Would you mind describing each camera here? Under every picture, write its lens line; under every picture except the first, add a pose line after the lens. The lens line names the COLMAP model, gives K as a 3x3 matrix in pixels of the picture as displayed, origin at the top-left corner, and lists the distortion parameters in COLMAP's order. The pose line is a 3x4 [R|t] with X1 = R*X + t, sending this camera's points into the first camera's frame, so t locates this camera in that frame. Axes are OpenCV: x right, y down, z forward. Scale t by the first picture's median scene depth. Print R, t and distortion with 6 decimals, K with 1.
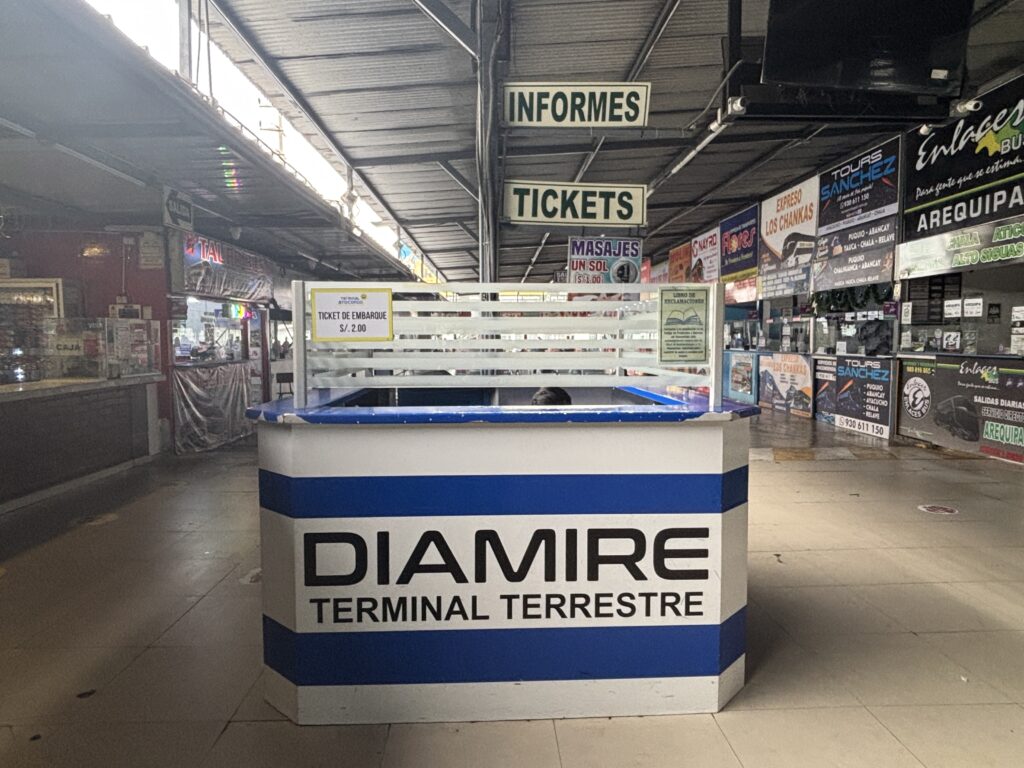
lens RADIAL K [[628.3, 0, 512.5], [0, 628.3, 382.4], [0, 0, 1]] dist [0.025319, -0.002814]
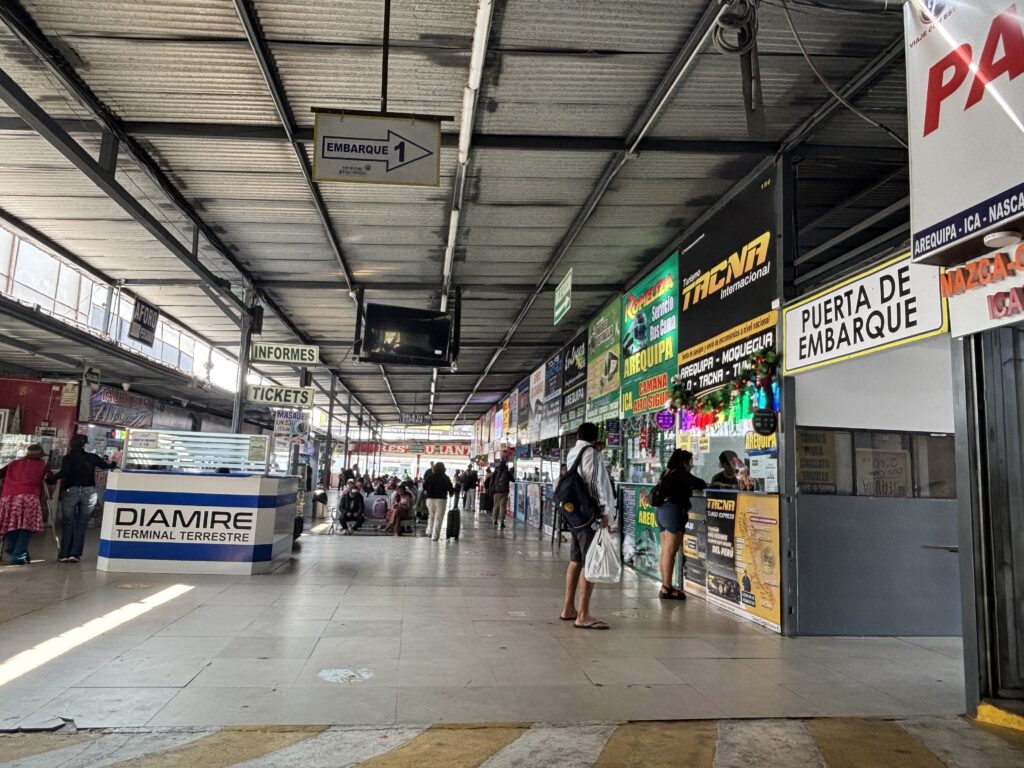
lens RADIAL K [[655.4, 0, 514.1], [0, 655.4, 386.6], [0, 0, 1]] dist [-0.004507, -0.003685]
pose [[0.992686, 0.055819, 0.107048, 1.226941], [-0.033203, 0.978730, -0.202448, 0.231601], [-0.116071, 0.197413, 0.973425, -2.479143]]
